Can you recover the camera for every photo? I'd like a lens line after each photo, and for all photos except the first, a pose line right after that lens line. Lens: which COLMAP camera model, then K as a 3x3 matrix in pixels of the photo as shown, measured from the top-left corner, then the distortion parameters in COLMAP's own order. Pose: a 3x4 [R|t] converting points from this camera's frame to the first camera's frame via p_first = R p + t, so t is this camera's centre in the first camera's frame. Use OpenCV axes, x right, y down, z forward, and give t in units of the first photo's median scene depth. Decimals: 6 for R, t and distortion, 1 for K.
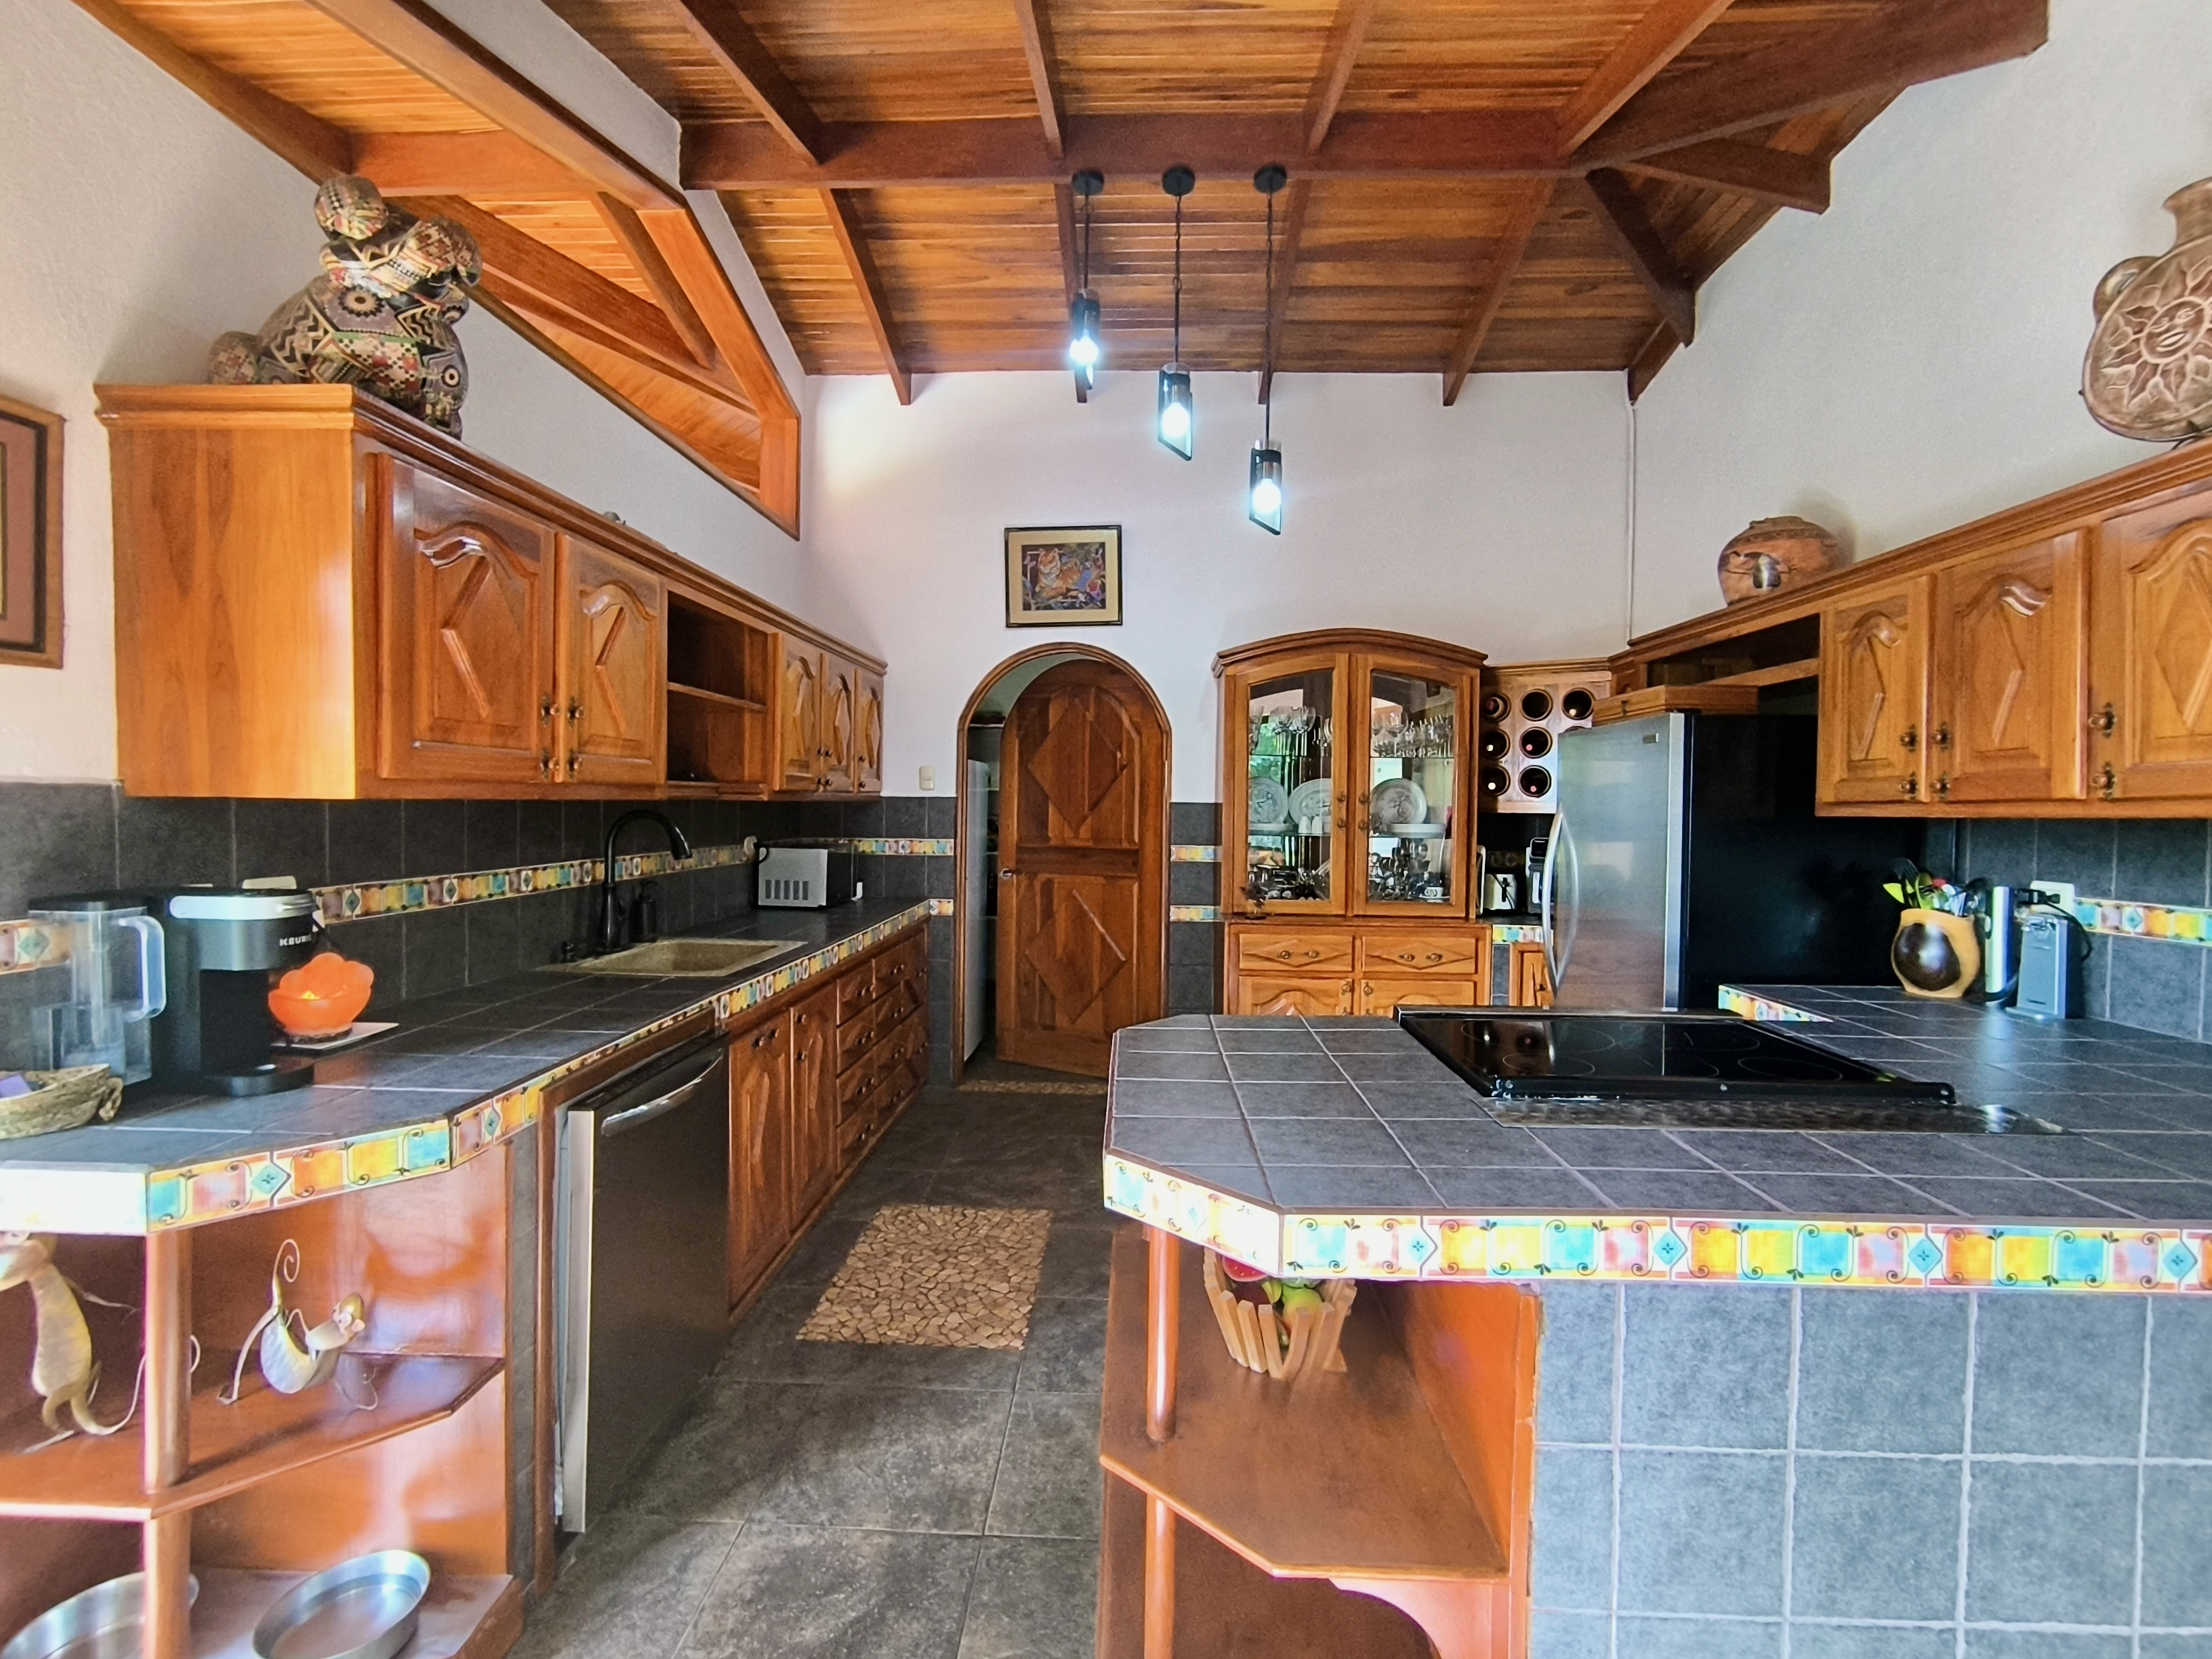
lens RADIAL K [[1017.9, 0, 1101.3], [0, 1017.9, 824.1], [0, 0, 1]] dist [-0.041238, 0.025826]
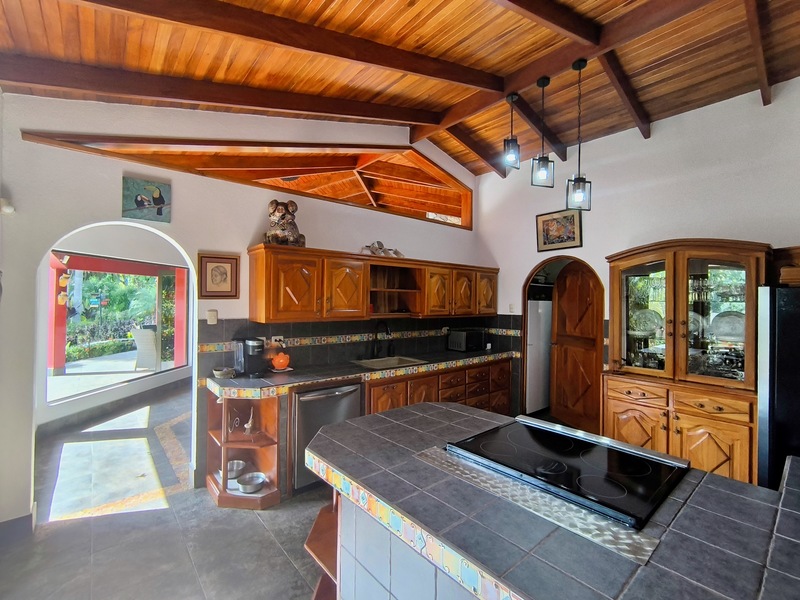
lens RADIAL K [[368.1, 0, 398.3], [0, 368.1, 298.1], [0, 0, 1]] dist [-0.041238, 0.025826]
pose [[0.672993, -0.010780, -0.739570, 0.424210], [-0.018023, 0.999358, -0.030967, -0.041669], [0.739429, 0.034170, 0.672367, 0.096710]]
